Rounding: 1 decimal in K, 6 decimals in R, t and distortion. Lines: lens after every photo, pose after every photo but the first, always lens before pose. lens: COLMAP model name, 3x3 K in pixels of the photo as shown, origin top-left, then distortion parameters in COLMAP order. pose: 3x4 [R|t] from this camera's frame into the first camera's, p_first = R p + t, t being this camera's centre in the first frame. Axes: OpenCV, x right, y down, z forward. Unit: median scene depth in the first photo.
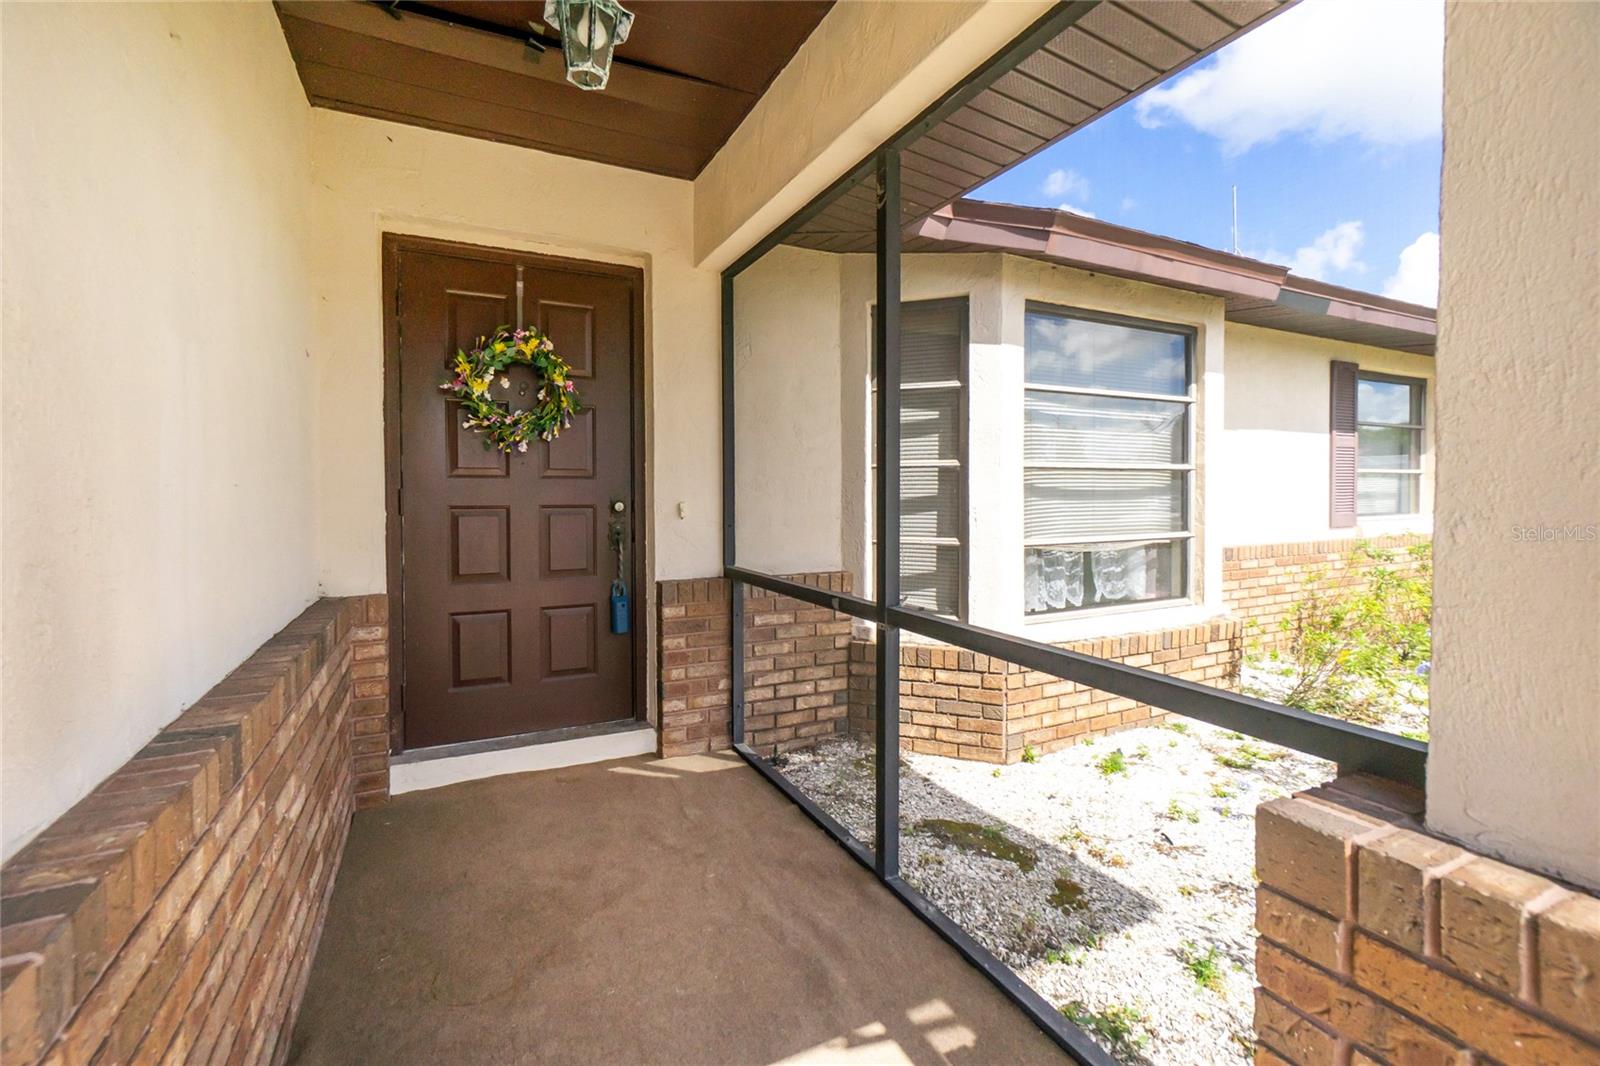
lens RADIAL K [[708.3, 0, 809.5], [0, 708.3, 499.2], [0, 0, 1]] dist [-0.008418, 0.003891]
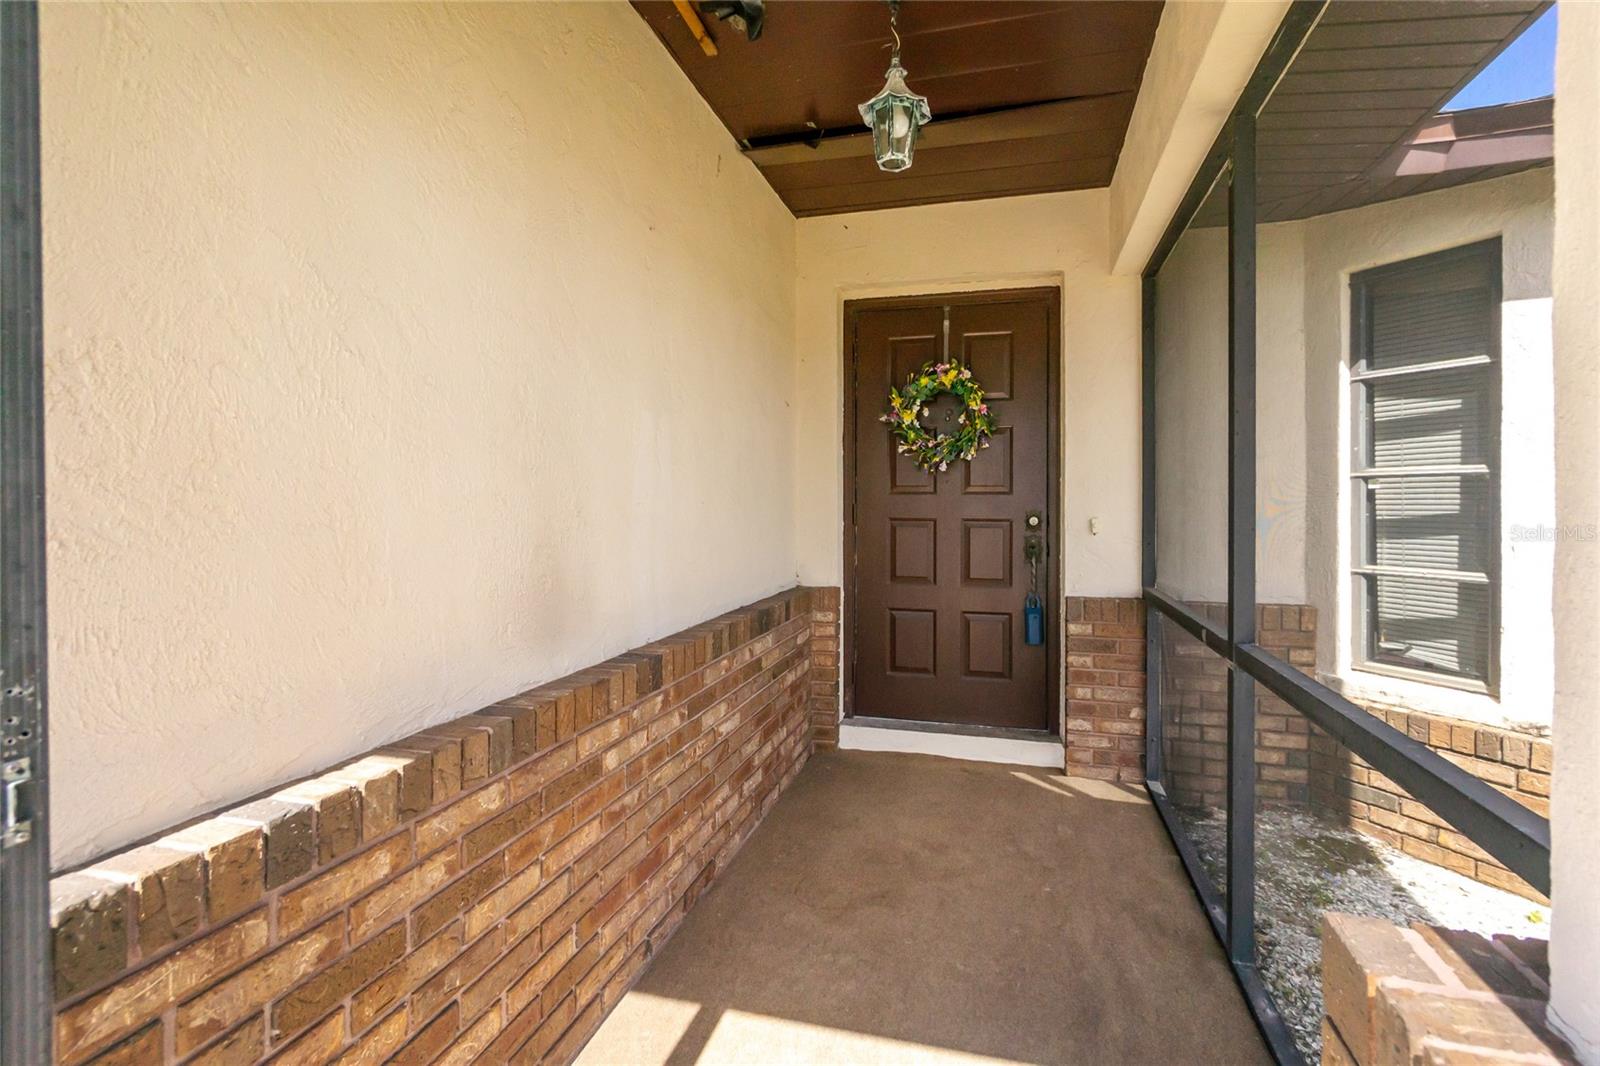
lens RADIAL K [[708.3, 0, 802.5], [0, 708.3, 498.9], [0, 0, 1]] dist [-0.008418, 0.003891]
pose [[0.753394, -0.002332, -0.657565, 0.164941], [-0.009970, 0.999838, -0.014969, -0.003393], [0.657494, 0.017833, 0.753249, 0.001592]]
